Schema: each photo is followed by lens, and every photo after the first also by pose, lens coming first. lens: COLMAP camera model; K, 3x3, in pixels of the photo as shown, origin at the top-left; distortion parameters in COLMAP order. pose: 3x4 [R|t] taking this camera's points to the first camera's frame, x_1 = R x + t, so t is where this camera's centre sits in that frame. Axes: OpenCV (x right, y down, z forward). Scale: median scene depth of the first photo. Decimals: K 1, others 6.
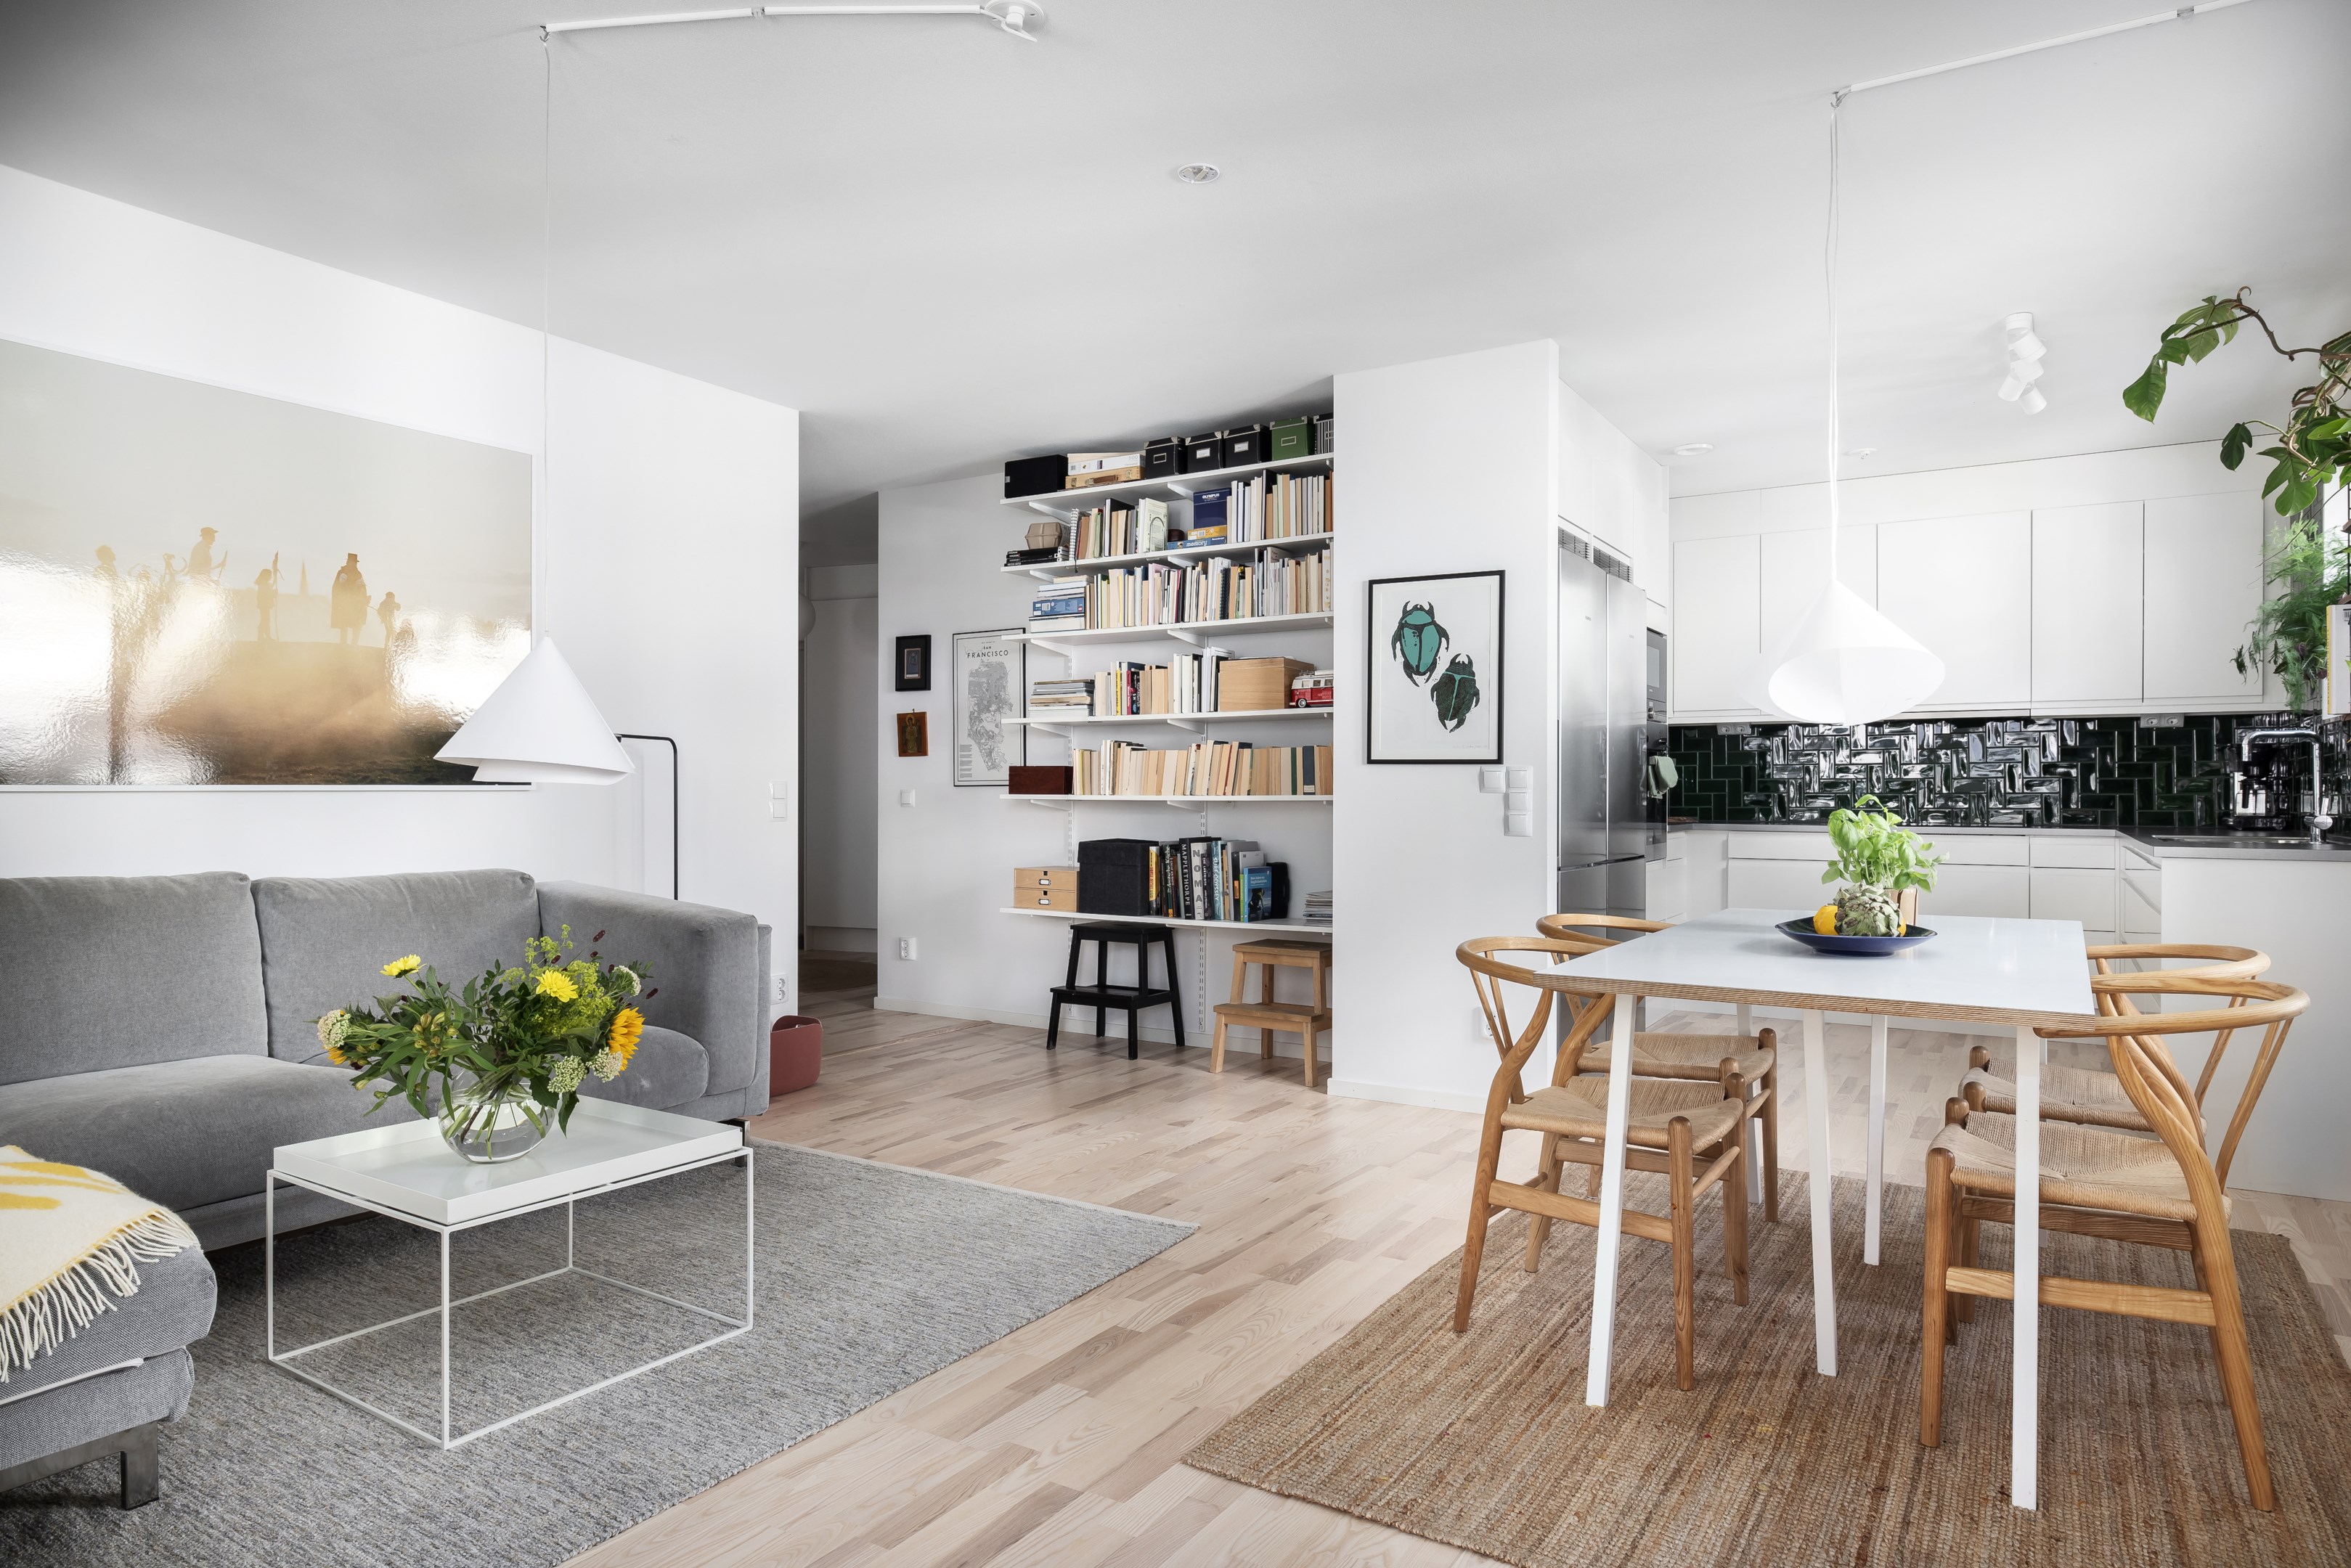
lens RADIAL K [[1372.9, 0, 1151.4], [0, 1372.9, 793.1], [0, 0, 1]] dist [-0.003238, -0.002310]
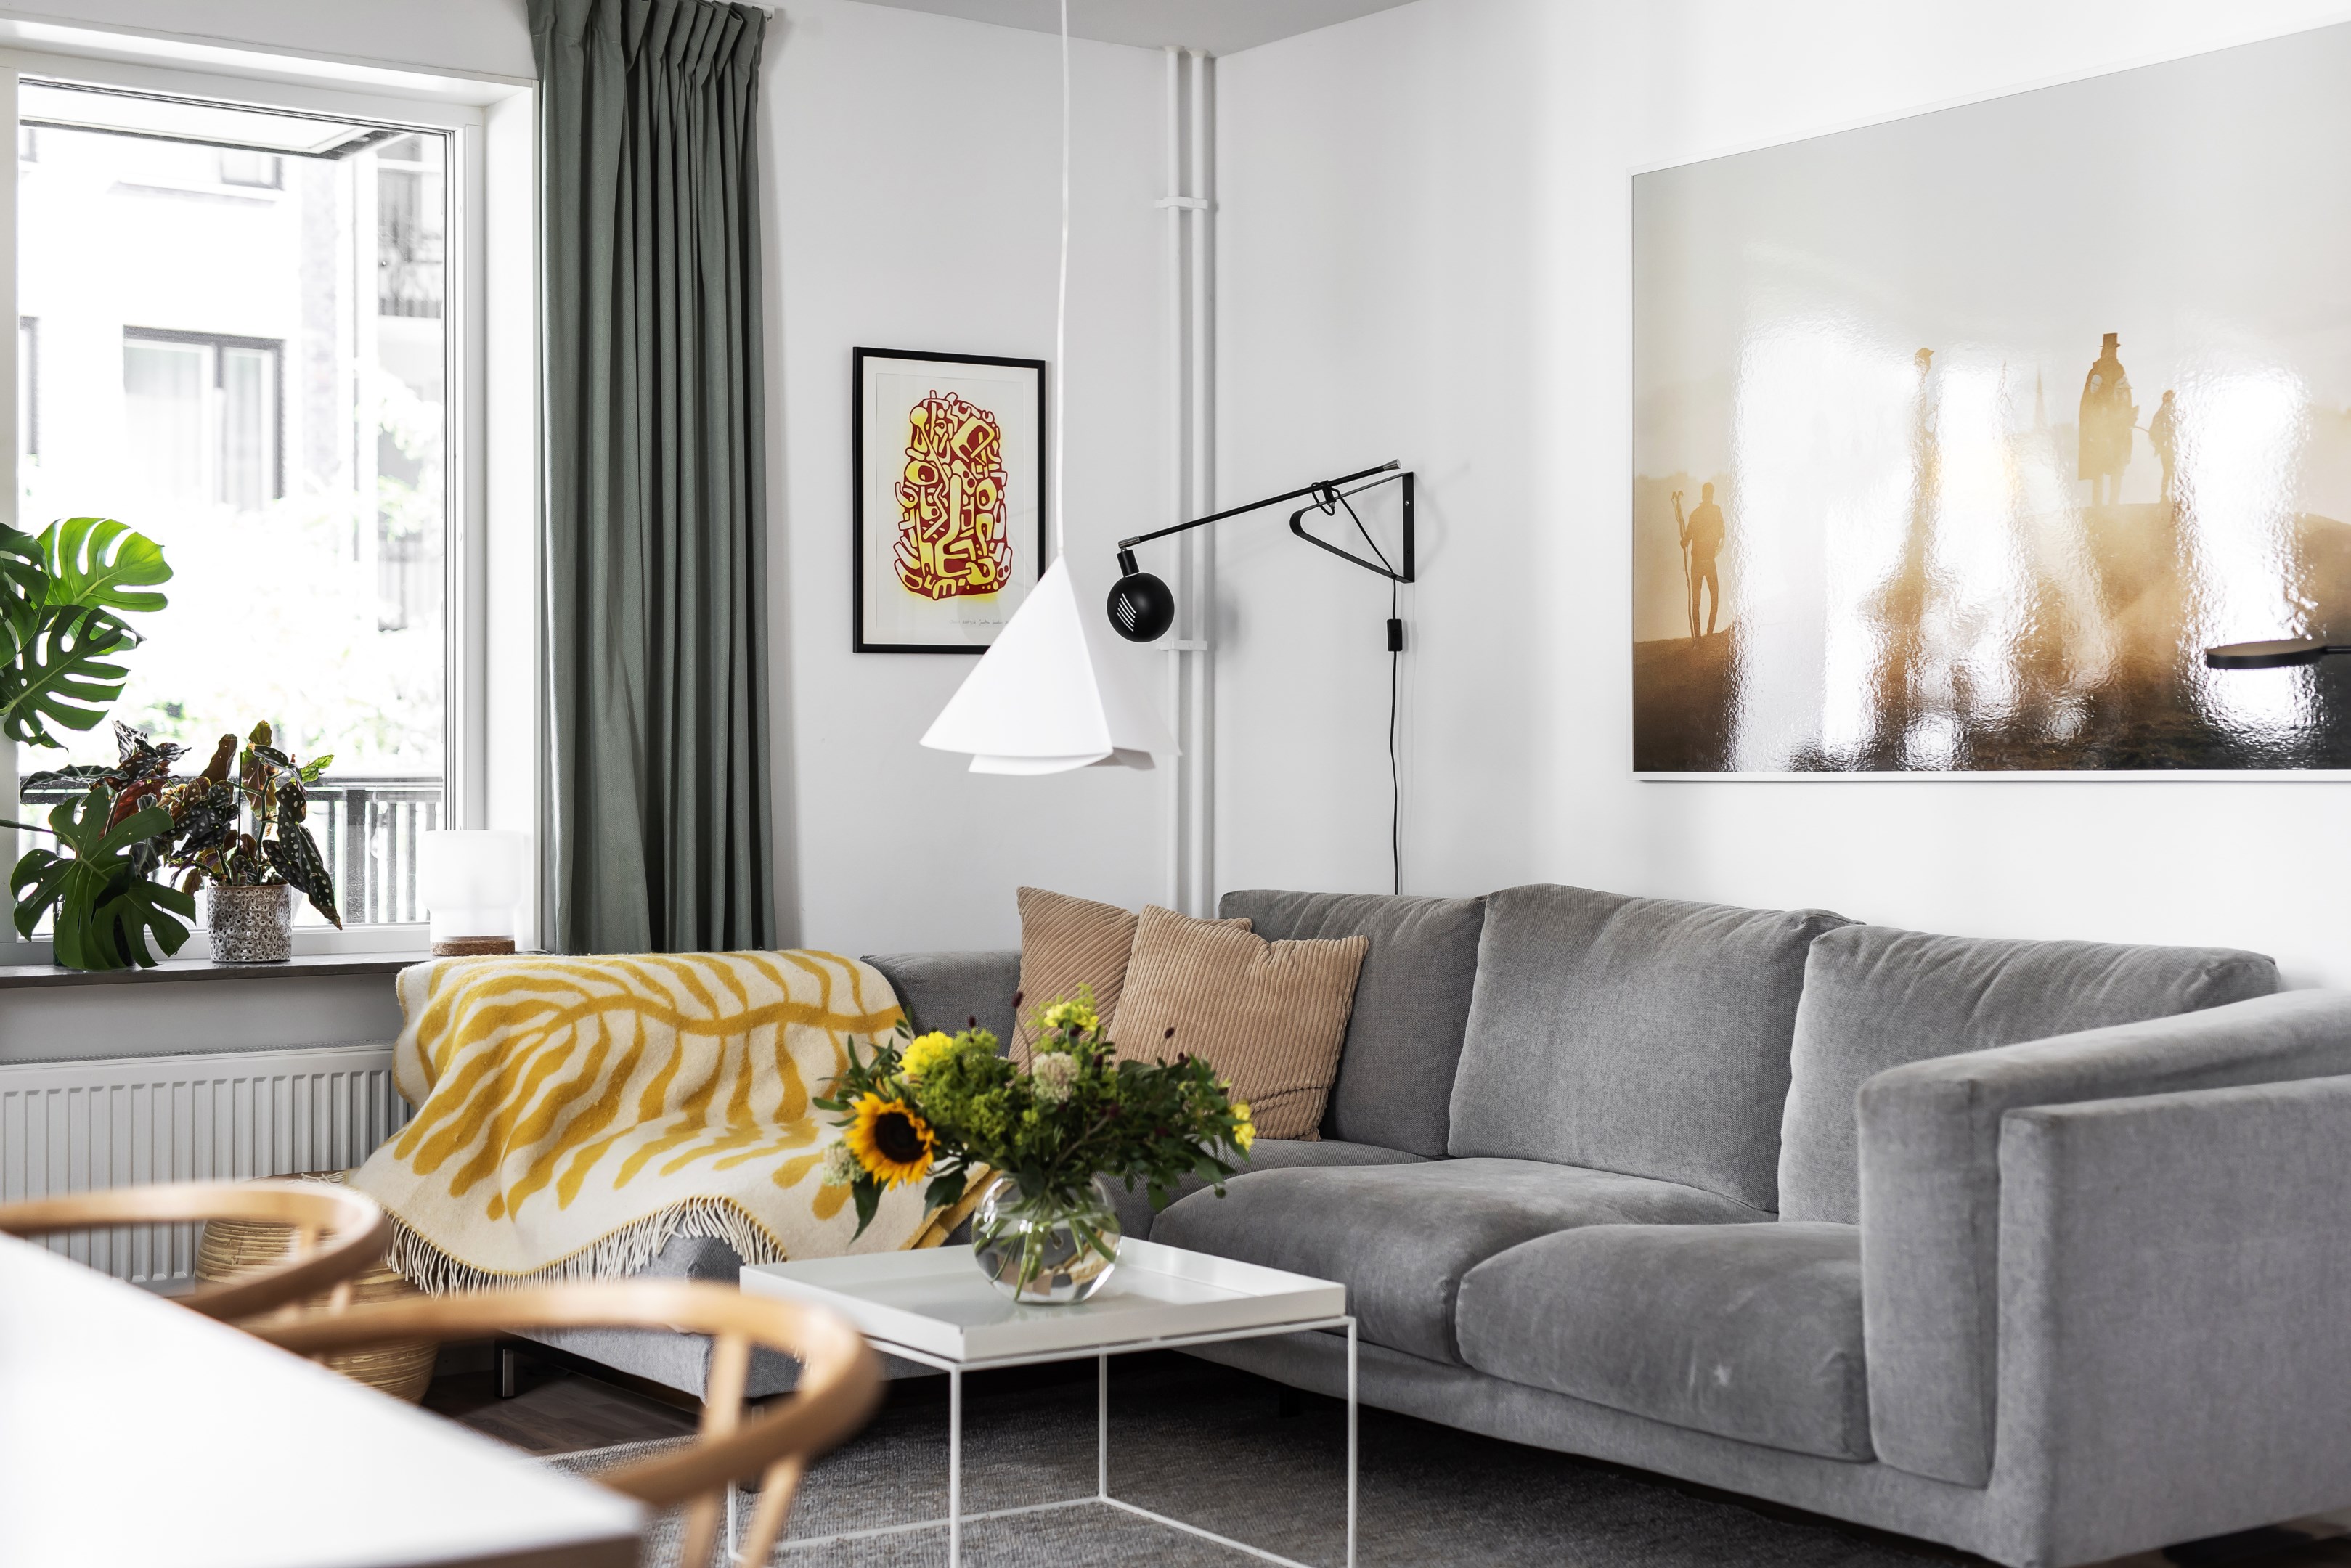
lens RADIAL K [[3207.2, 0, 1171.0], [0, 3207.2, 778.1], [0, 0, 1]] dist [-0.004853, 0.000000]
pose [[-0.356862, 0.003645, -0.934150, 0.615161], [-0.001466, 0.999989, 0.004462, -0.007144], [0.934156, 0.002962, -0.356853, 0.966570]]
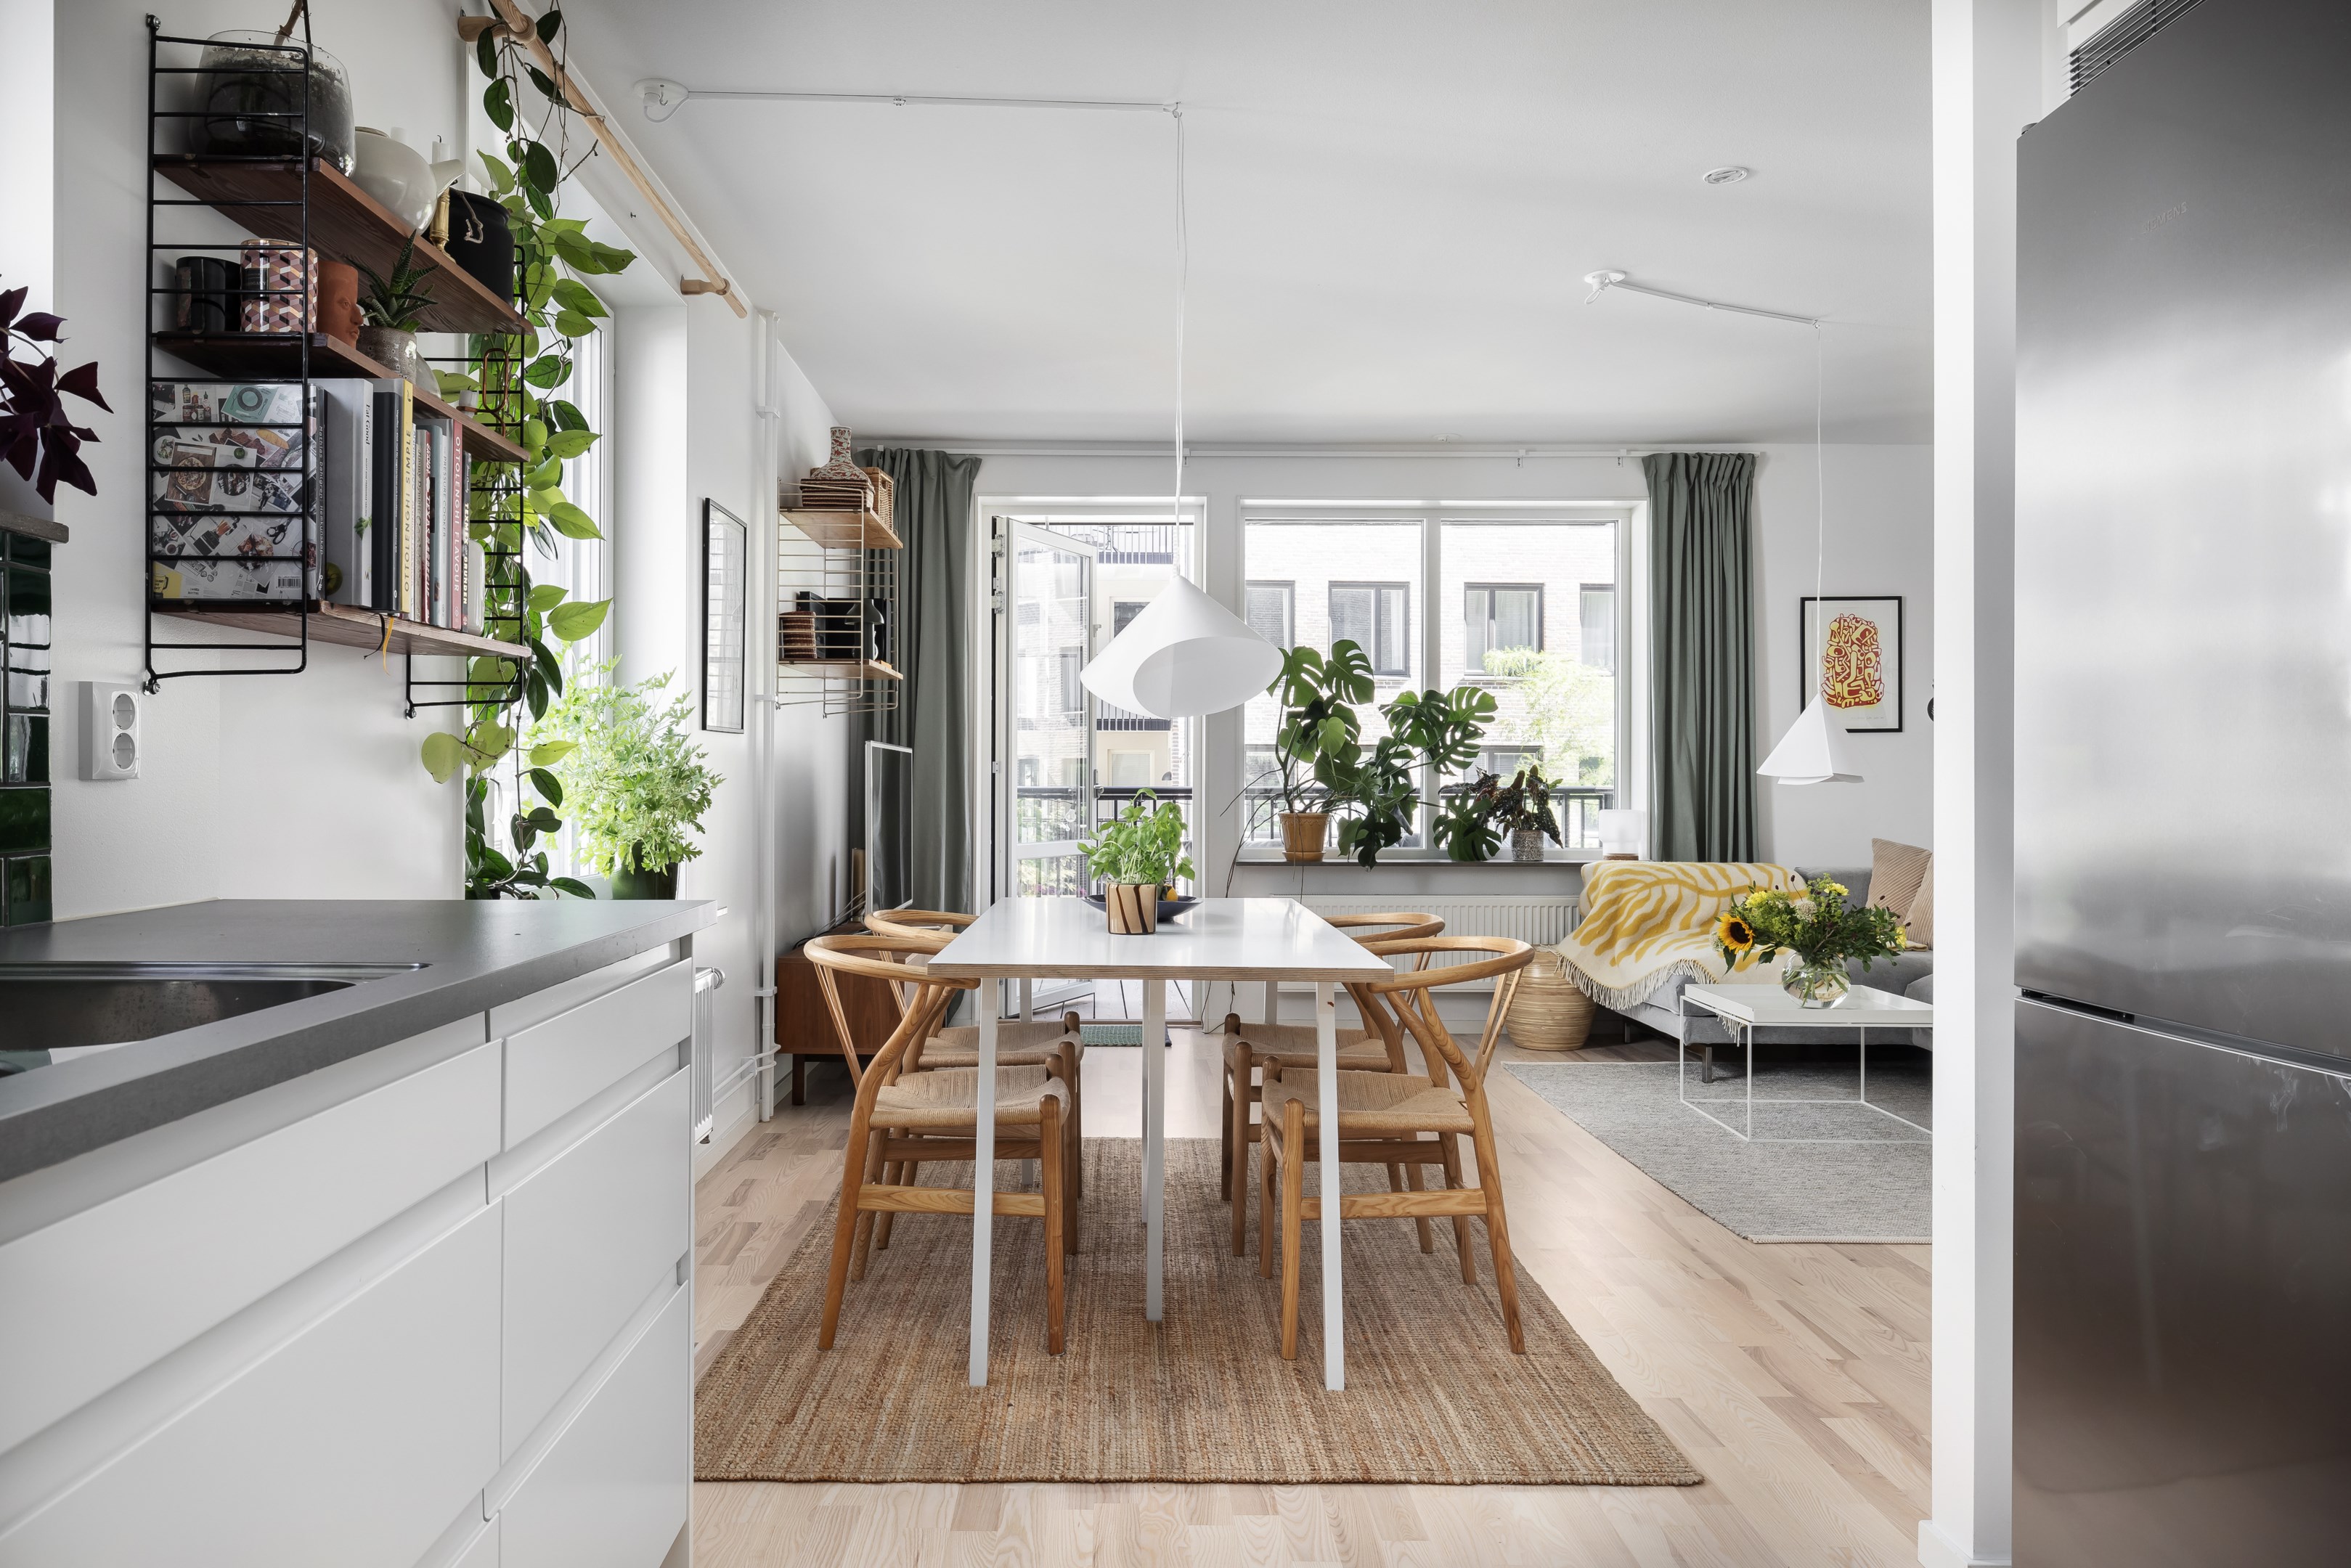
lens RADIAL K [[1548.5, 0, 1152.0], [0, 1548.5, 783.4], [0, 0, 1]] dist [0.023373, -0.001322]
pose [[-0.824571, -0.002897, -0.565751, 0.742764], [-0.002275, 0.999996, -0.001805, -0.001809], [0.565754, -0.000201, -0.824574, 1.233825]]
